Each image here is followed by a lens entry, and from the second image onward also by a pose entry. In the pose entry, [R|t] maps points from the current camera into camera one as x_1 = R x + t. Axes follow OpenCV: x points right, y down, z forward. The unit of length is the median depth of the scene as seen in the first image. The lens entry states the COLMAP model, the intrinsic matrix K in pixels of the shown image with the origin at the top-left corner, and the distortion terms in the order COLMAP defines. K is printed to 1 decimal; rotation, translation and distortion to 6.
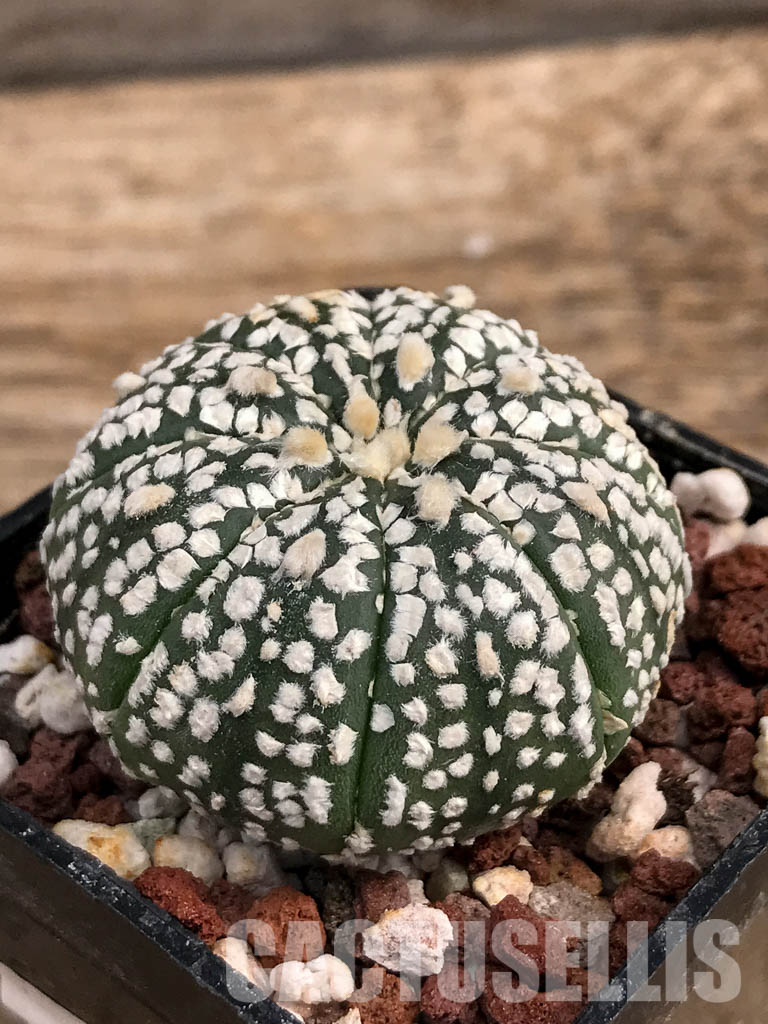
lens RADIAL K [[1980.7, 0, 384.0], [0, 1980.7, 512.0], [0, 0, 1]] dist [0.418038, 0.003750]
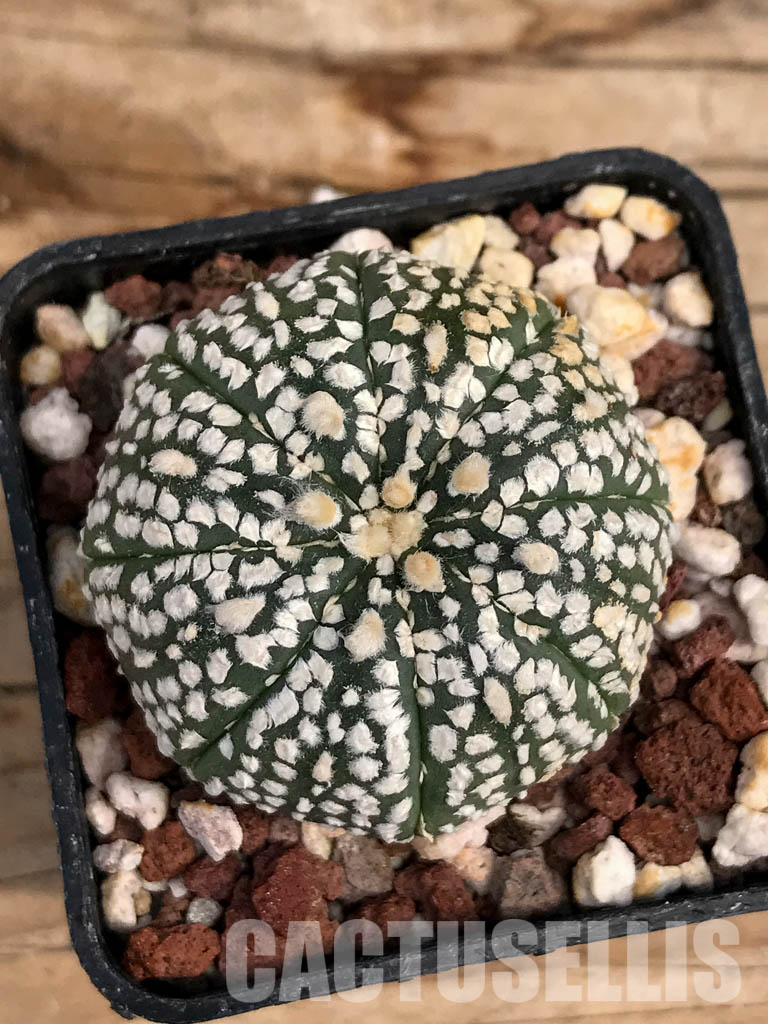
lens RADIAL K [[1980.7, 0, 384.0], [0, 1980.7, 512.0], [0, 0, 1]] dist [0.418038, 0.003750]
pose [[0.786558, 0.611866, -0.083352, 0.082558], [-0.461818, 0.672461, 0.578377, -0.689633], [0.409940, -0.416433, 0.811500, 0.144529]]
